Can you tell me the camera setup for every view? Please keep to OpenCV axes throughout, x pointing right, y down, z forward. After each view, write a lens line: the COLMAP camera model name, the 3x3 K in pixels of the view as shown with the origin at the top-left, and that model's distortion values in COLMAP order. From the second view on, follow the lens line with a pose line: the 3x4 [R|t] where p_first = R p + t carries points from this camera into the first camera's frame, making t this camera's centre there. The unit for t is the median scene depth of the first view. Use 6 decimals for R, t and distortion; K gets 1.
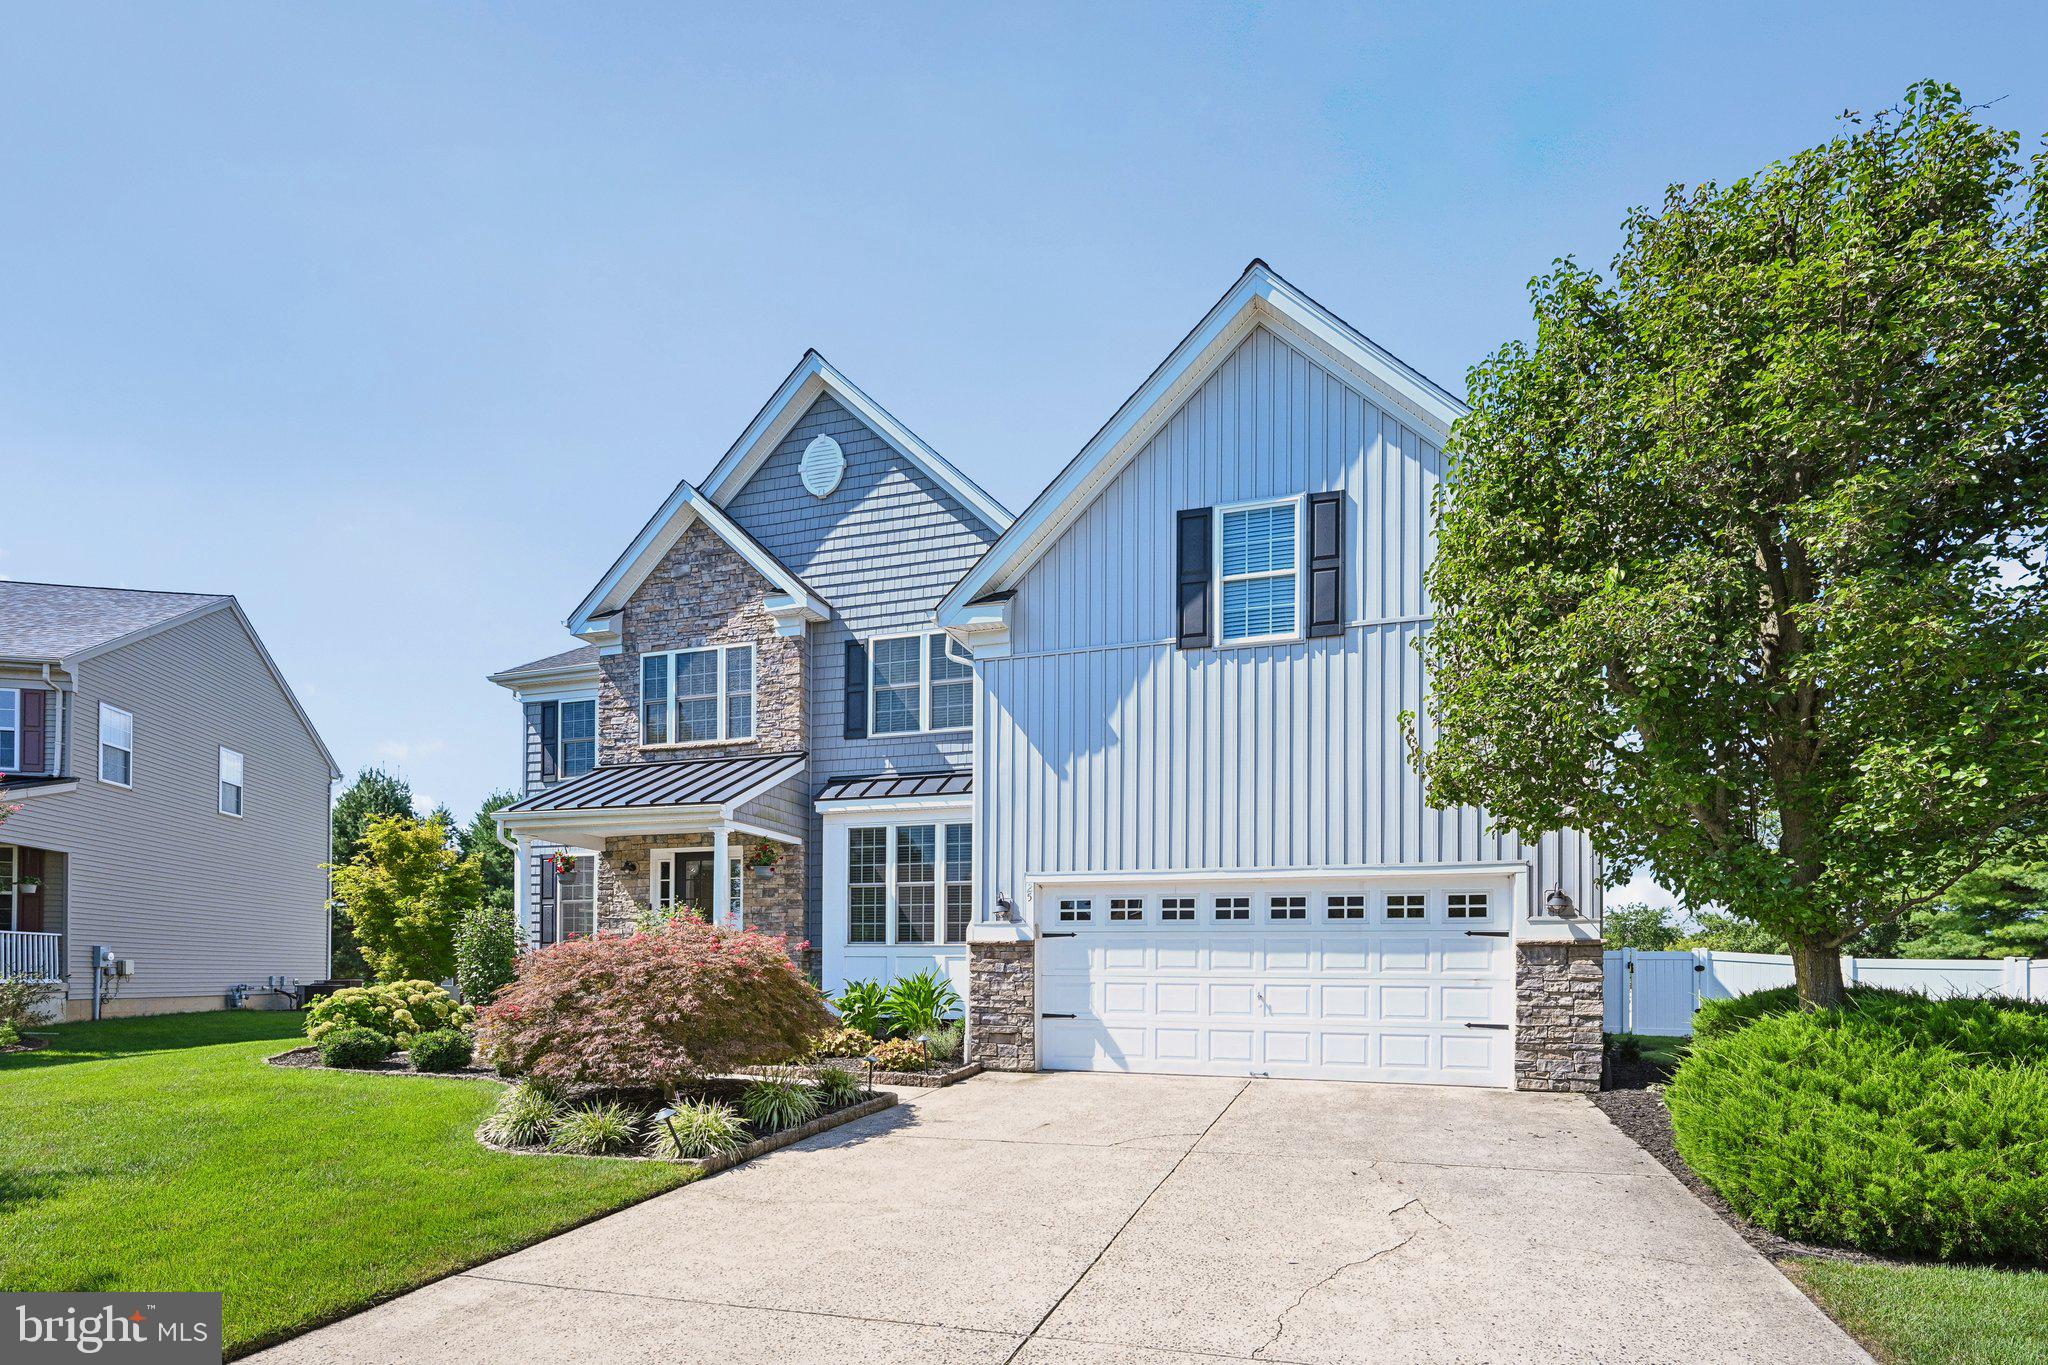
lens RADIAL K [[1089.9, 0, 1024.8], [0, 1089.9, 740.6], [0, 0, 1]] dist [0.004634, 0.000373]
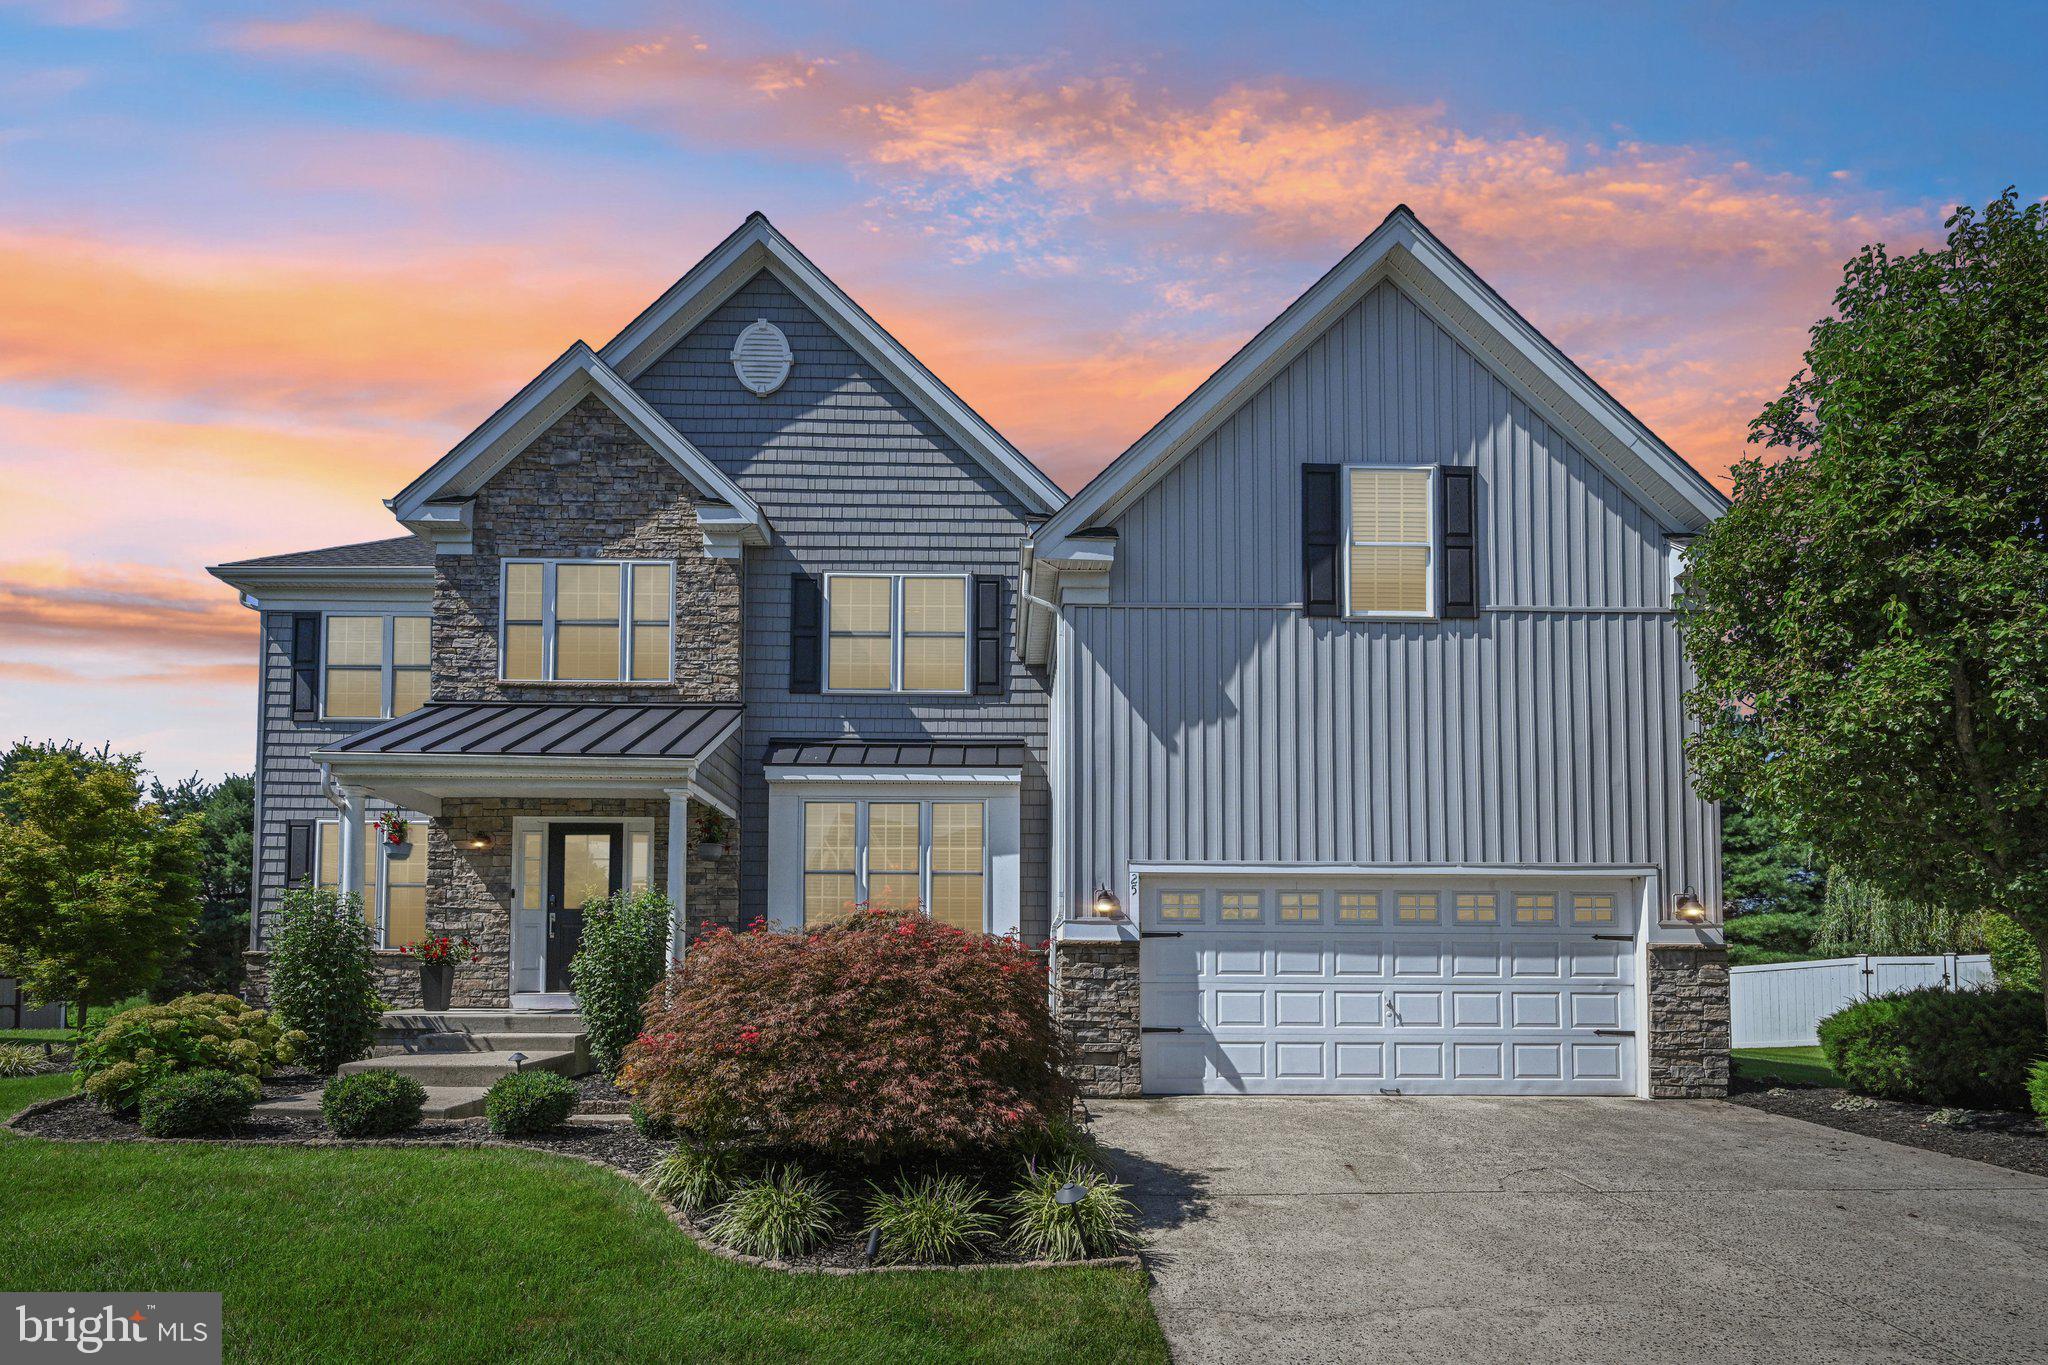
lens RADIAL K [[1089.9, 0, 1024.8], [0, 1089.9, 740.6], [0, 0, 1]] dist [0.004634, 0.000373]
pose [[0.938185, 0.070993, 0.338776, -0.276691], [-0.068815, 0.997459, -0.018453, 0.037692], [-0.339225, -0.006001, 0.940686, 0.177710]]
